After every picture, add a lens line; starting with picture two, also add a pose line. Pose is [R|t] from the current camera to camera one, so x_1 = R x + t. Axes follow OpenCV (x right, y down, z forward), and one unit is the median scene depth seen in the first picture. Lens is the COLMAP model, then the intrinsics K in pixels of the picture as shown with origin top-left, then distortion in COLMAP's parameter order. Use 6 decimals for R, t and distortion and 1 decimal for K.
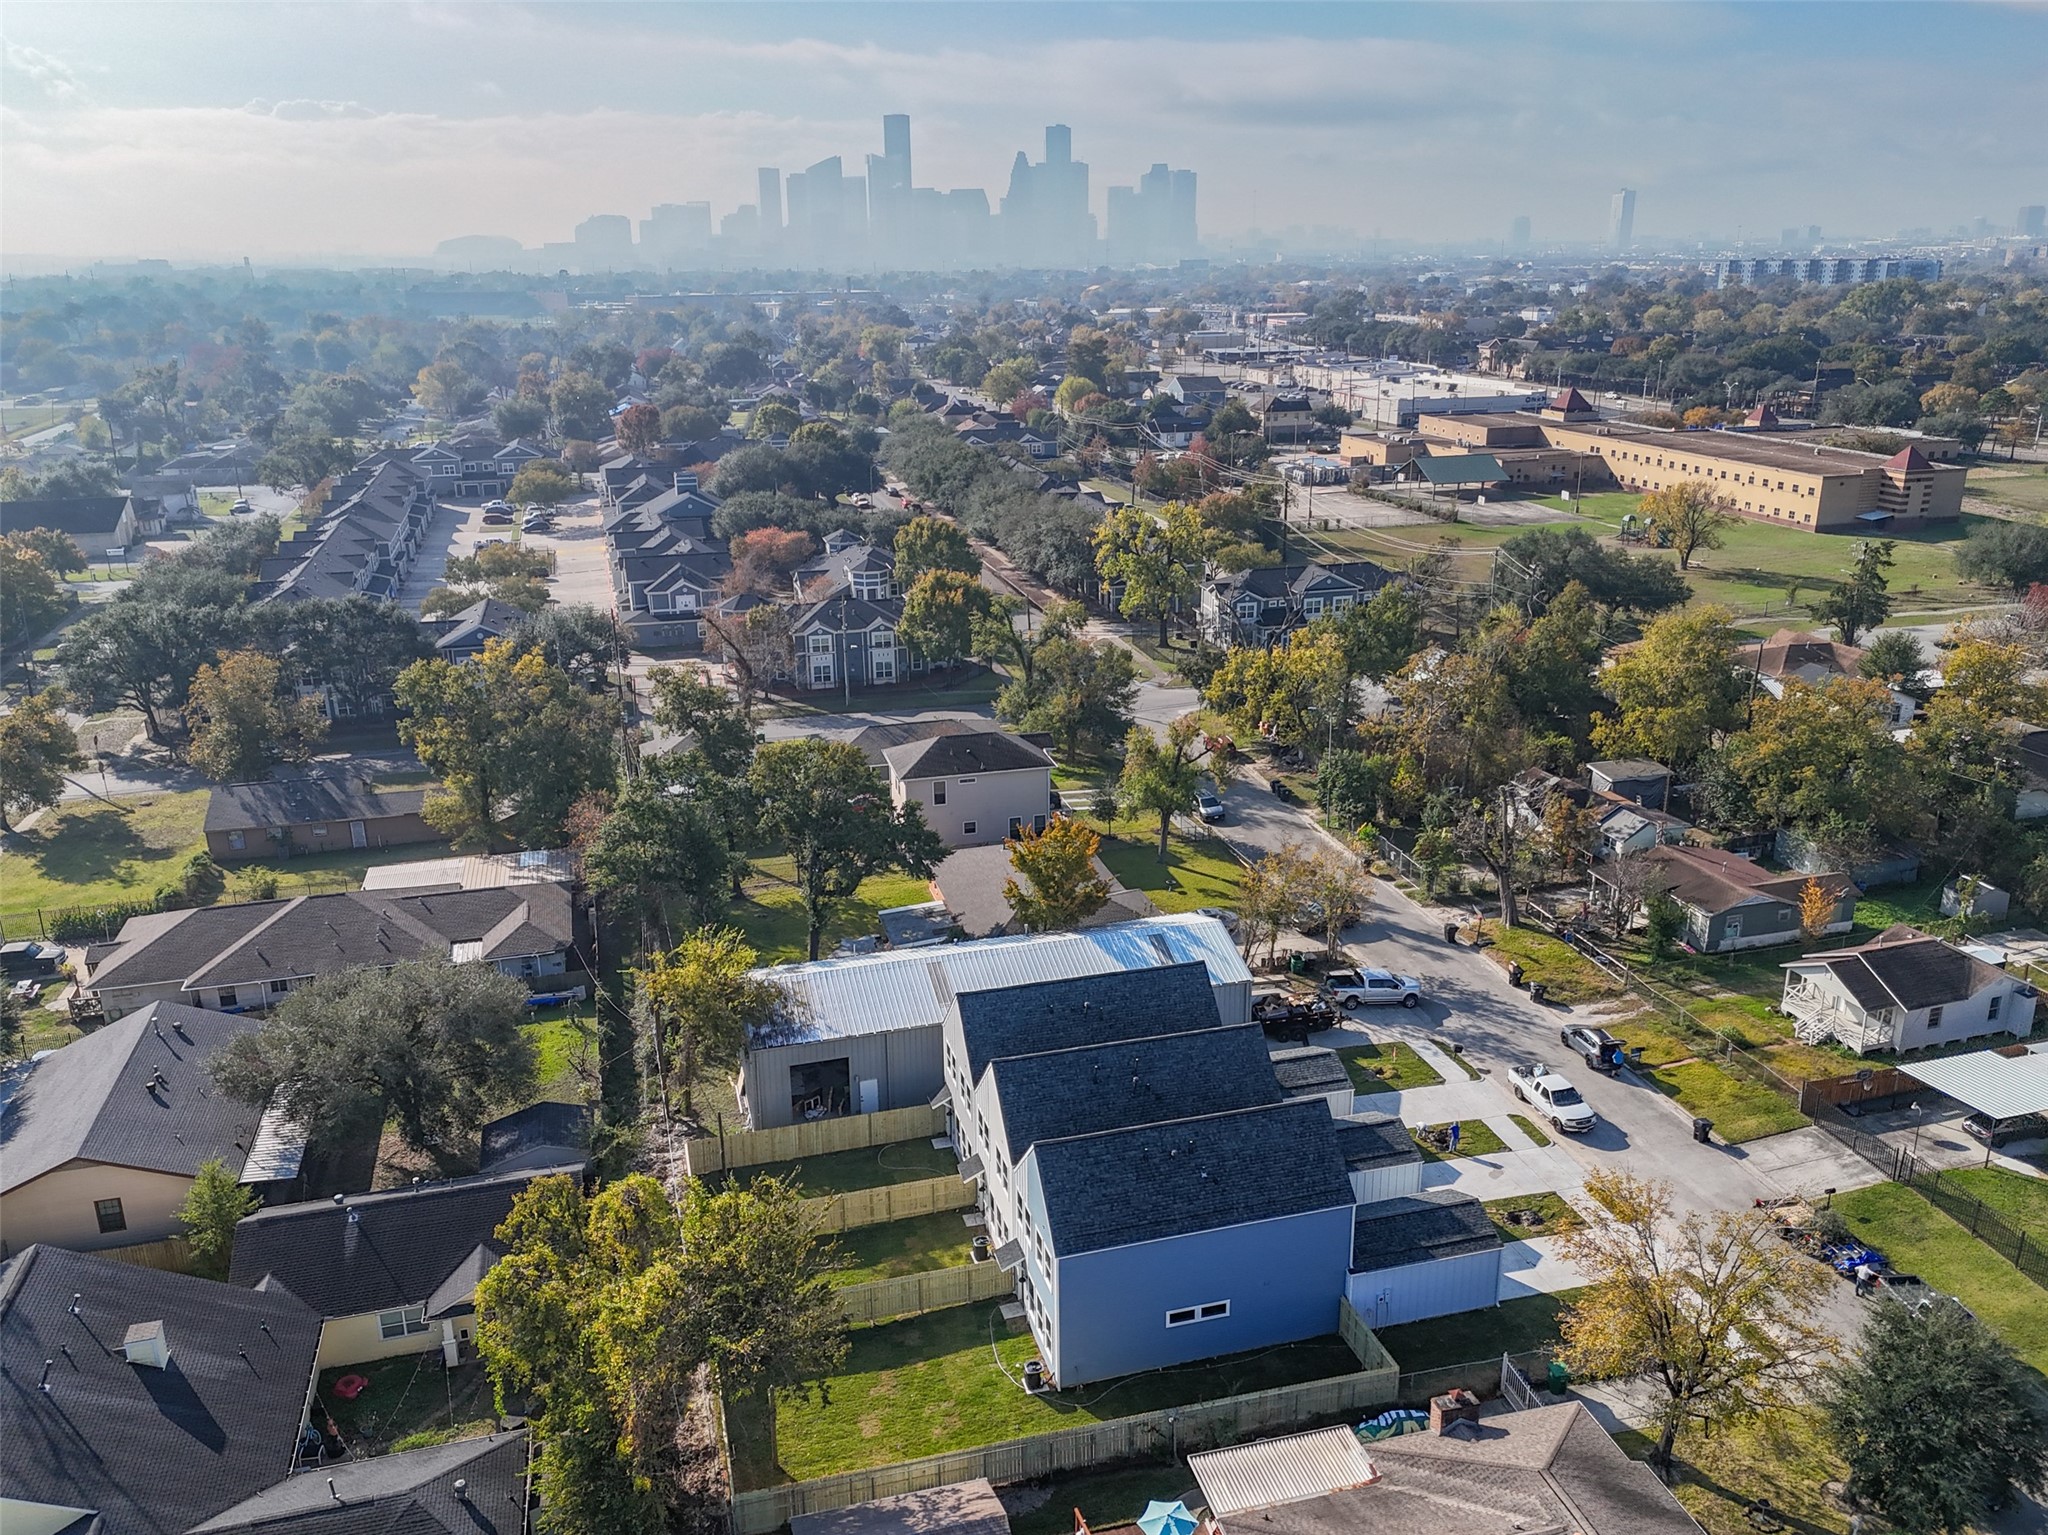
lens RADIAL K [[1568.5, 0, 1024.0], [0, 1568.5, 767.5], [0, 0, 1]] dist [0.099500, -0.111901]
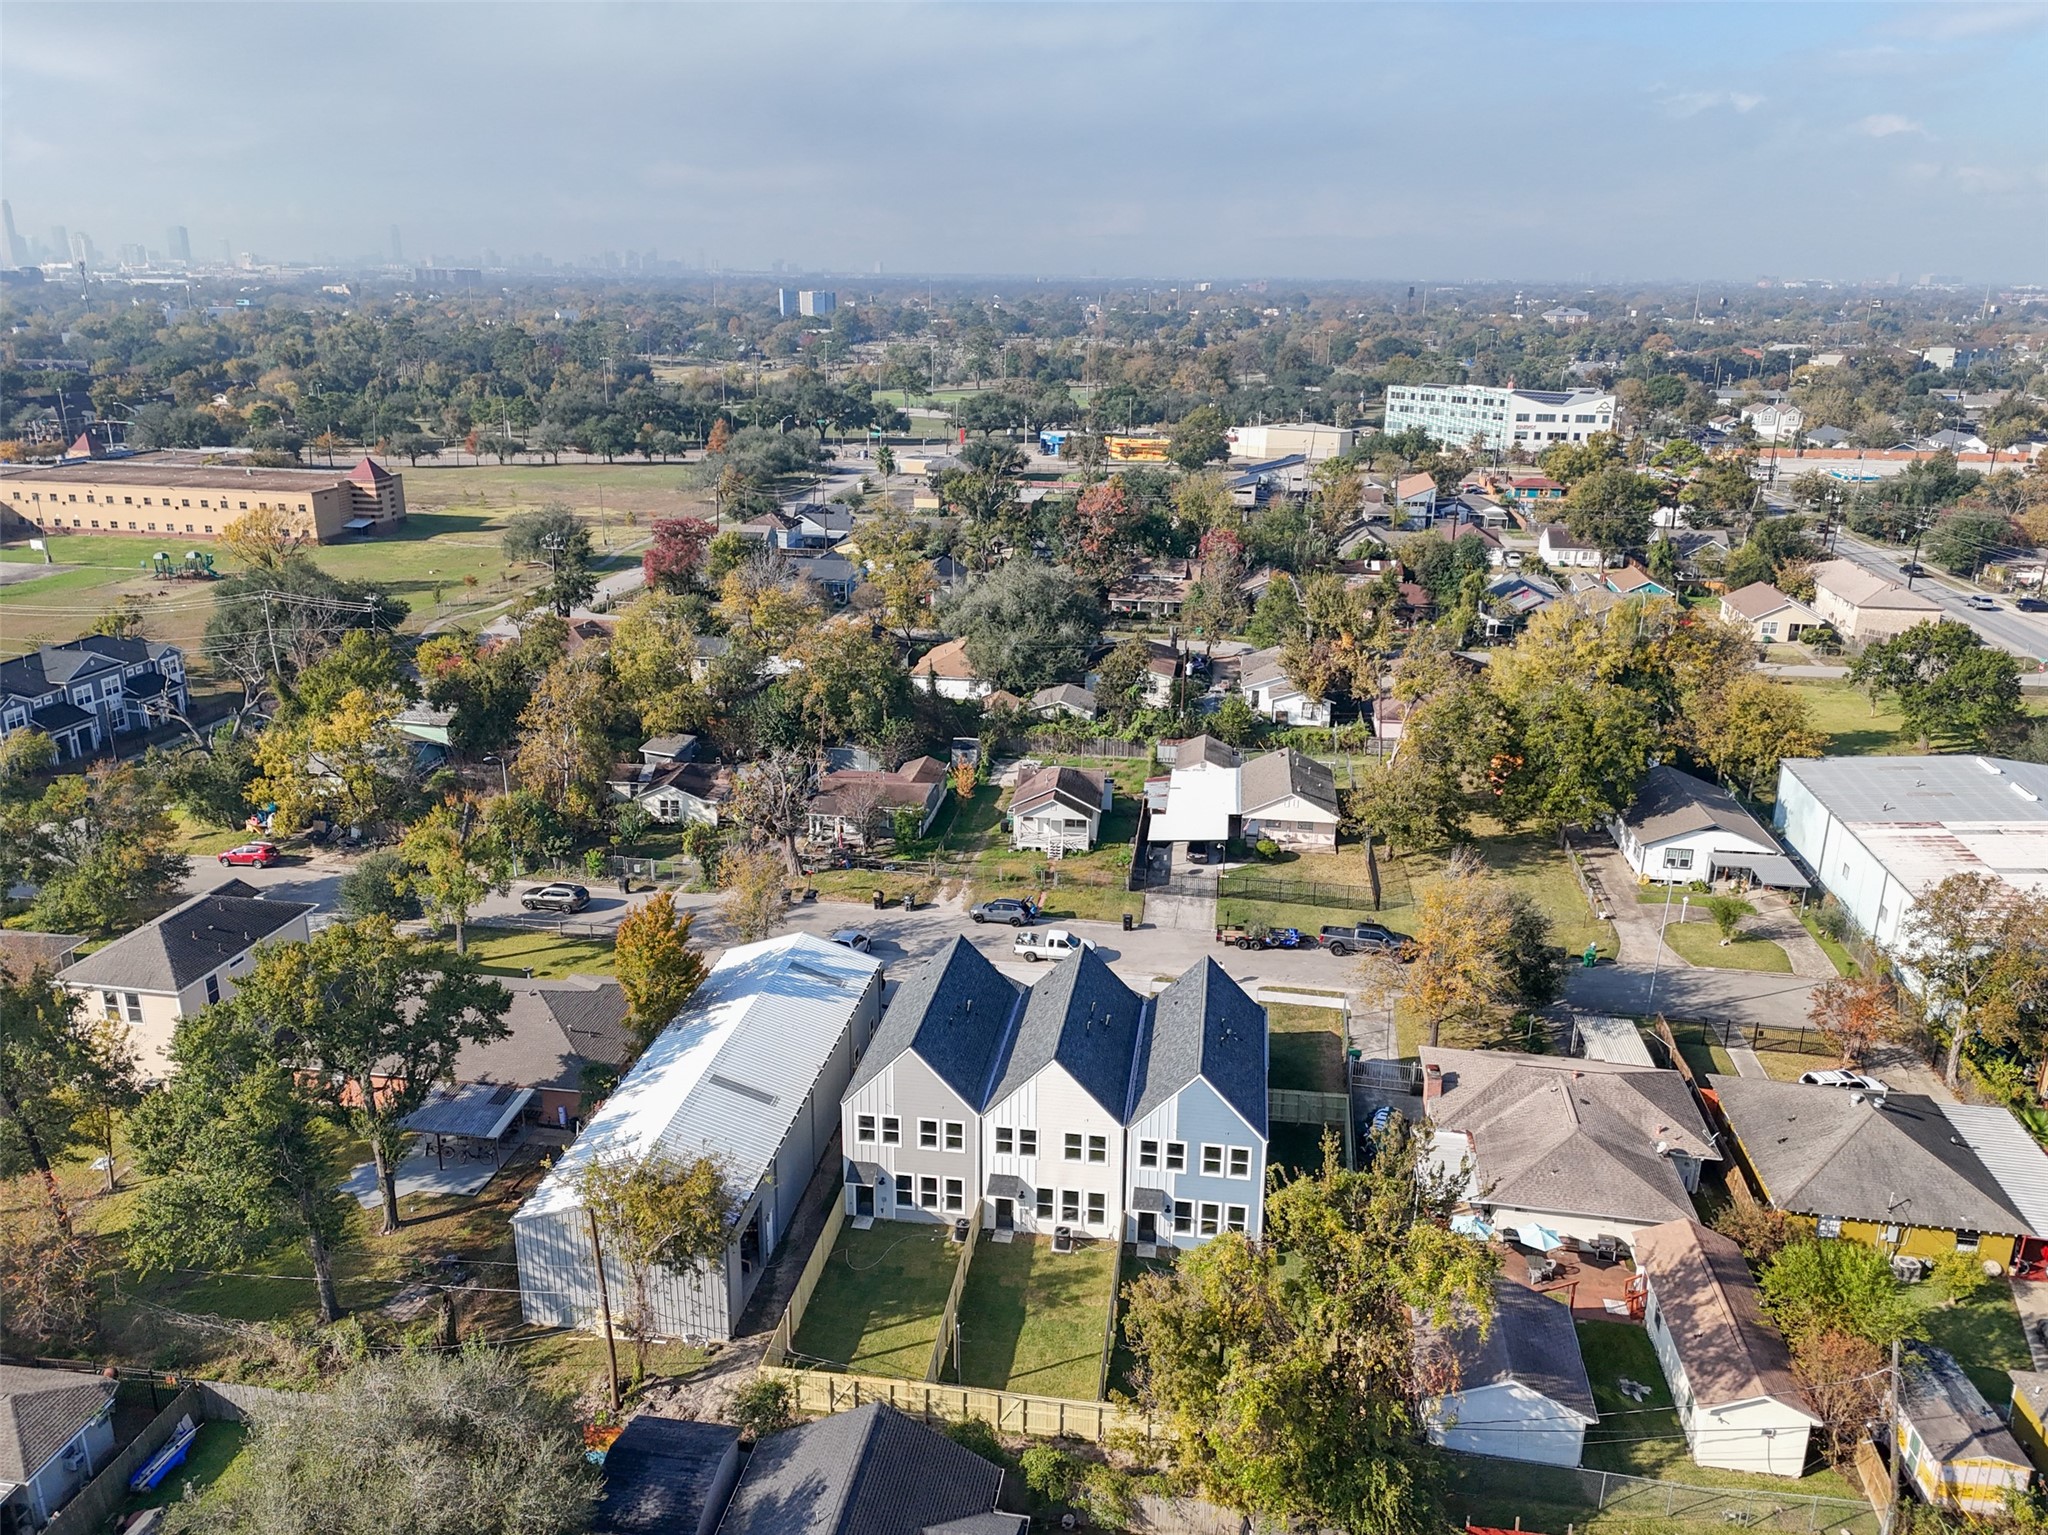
lens RADIAL K [[1498.2, 0, 1031.9], [0, 1498.2, 768.4], [0, 0, 1]] dist [0.091165, -0.088575]
pose [[0.408450, -0.270673, 0.871725, -0.360101], [0.271241, 0.947873, 0.167226, -0.072233], [-0.871548, 0.168144, 0.460576, 0.219098]]
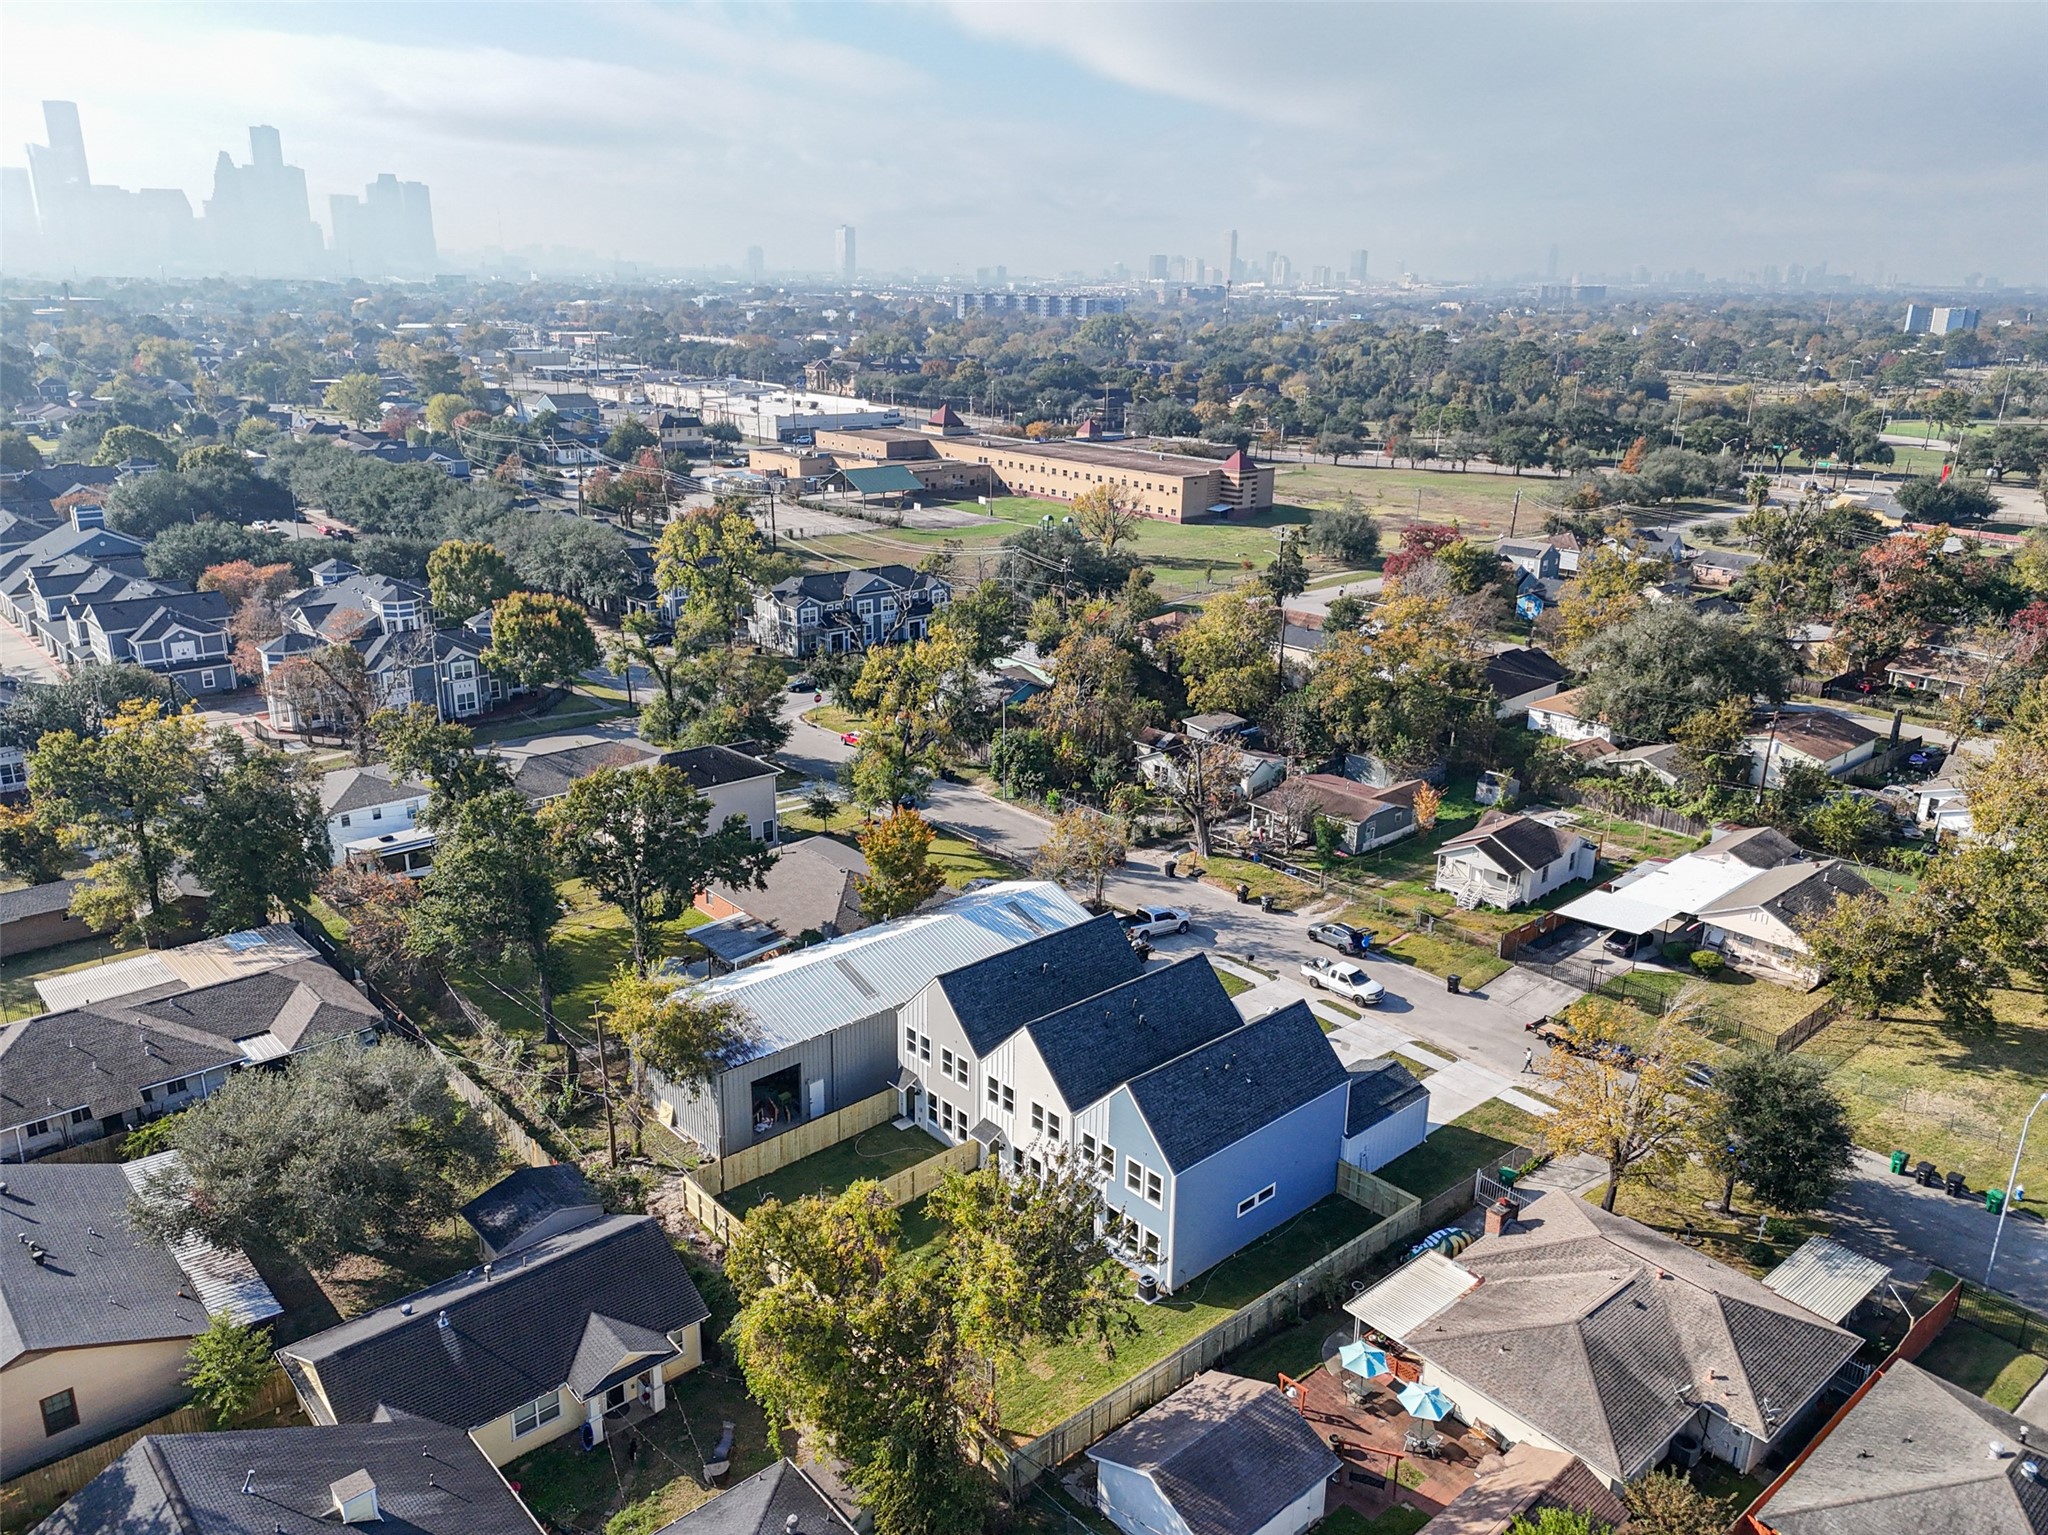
lens RADIAL K [[1498.2, 0, 1031.9], [0, 1498.2, 768.4], [0, 0, 1]] dist [0.091165, -0.088575]
pose [[0.895722, -0.115101, 0.429458, -0.186934], [0.114899, 0.993024, 0.026499, -0.007251], [-0.429512, 0.025609, 0.902698, 0.024140]]
